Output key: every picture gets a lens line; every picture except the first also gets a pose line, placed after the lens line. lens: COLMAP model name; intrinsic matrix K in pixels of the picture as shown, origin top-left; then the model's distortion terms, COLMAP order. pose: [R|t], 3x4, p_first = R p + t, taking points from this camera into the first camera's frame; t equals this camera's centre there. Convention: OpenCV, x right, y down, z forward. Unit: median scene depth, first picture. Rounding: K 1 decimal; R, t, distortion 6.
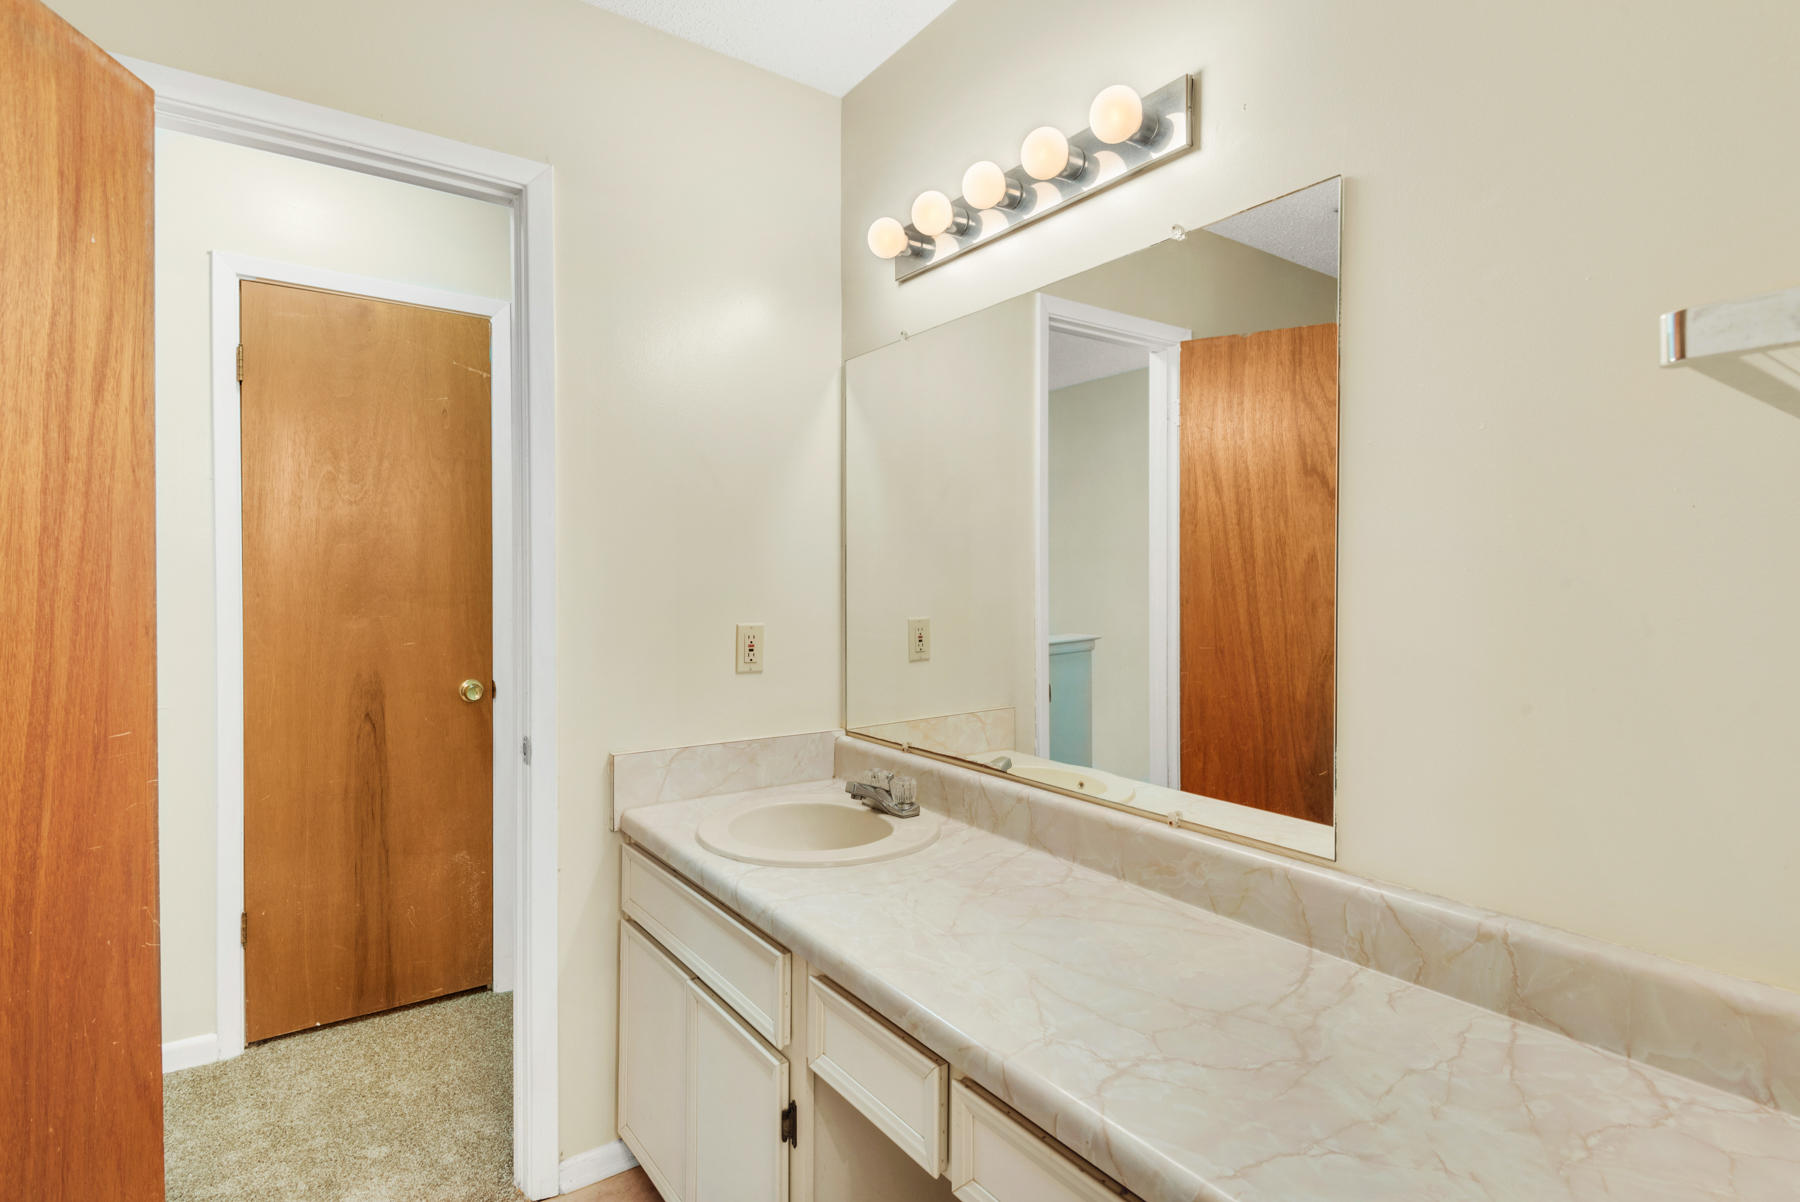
lens RADIAL K [[888.5, 0, 893.9], [0, 888.5, 592.4], [0, 0, 1]] dist [0.023915, -0.000140]
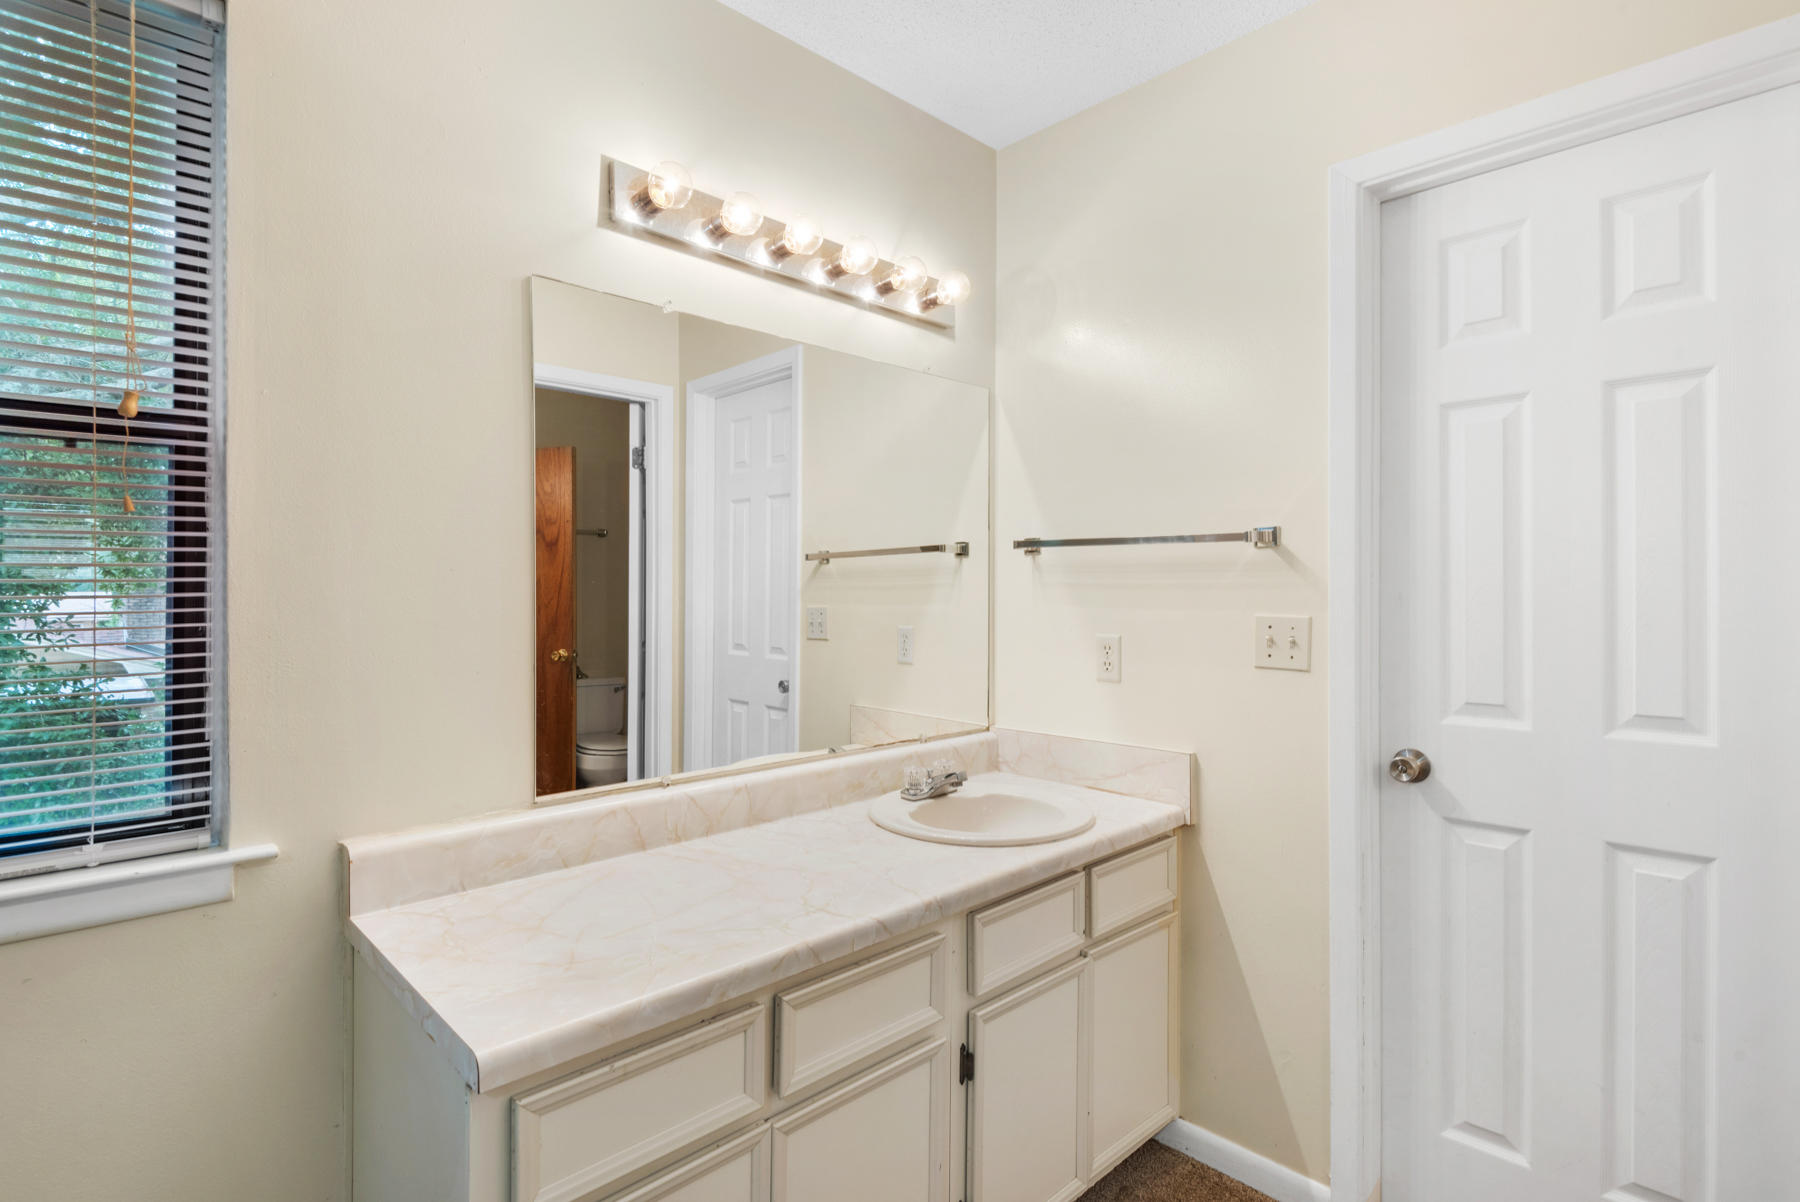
lens RADIAL K [[888.5, 0, 893.9], [0, 888.5, 592.4], [0, 0, 1]] dist [0.023915, -0.000140]
pose [[-0.131151, -0.073814, 0.988611, -1.025327], [-0.039587, 0.996819, 0.069175, -0.116528], [-0.990572, -0.030064, -0.133656, 0.960293]]
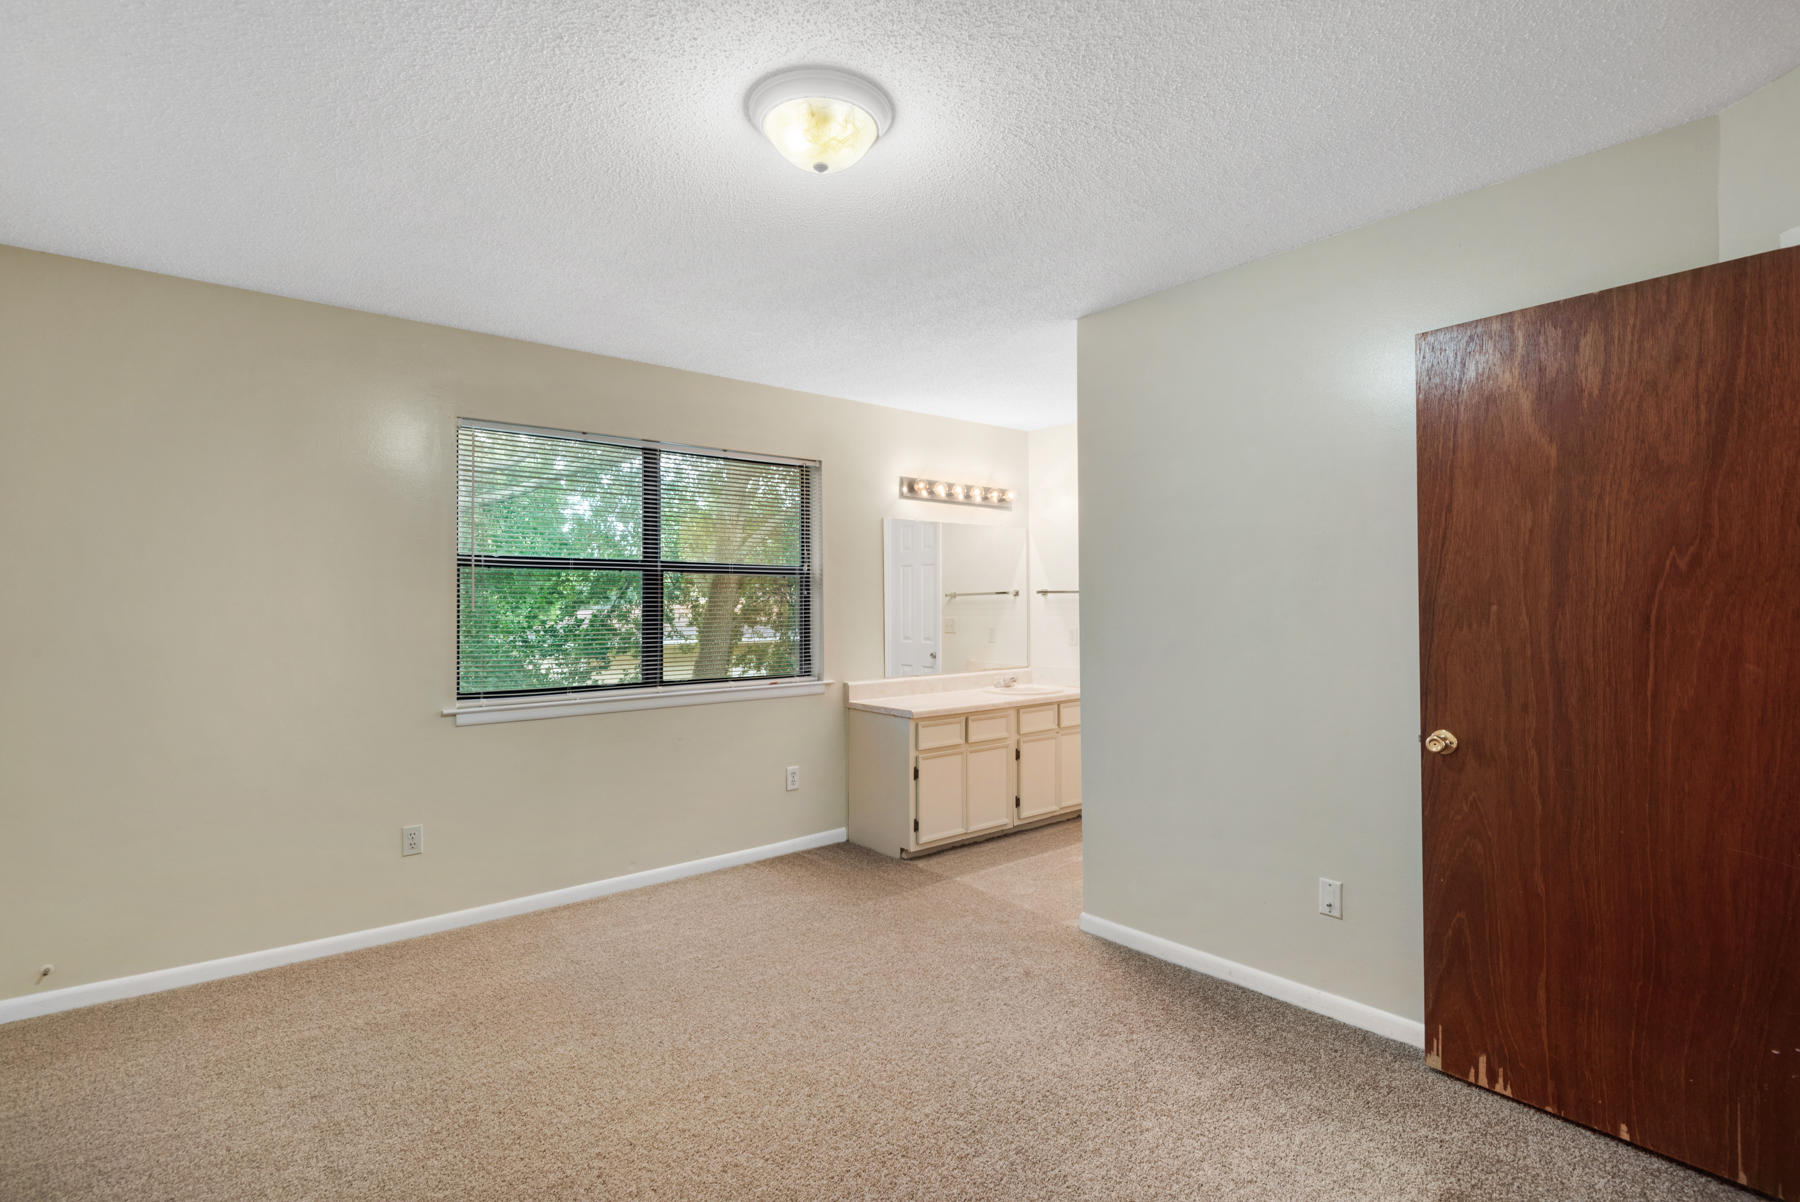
lens RADIAL K [[888.5, 0, 893.9], [0, 888.5, 592.4], [0, 0, 1]] dist [0.023915, -0.000140]
pose [[-0.063832, -0.055842, 0.996397, -2.859121], [-0.028289, 0.998133, 0.054127, -0.255522], [-0.997560, -0.024732, -0.065293, 1.327725]]
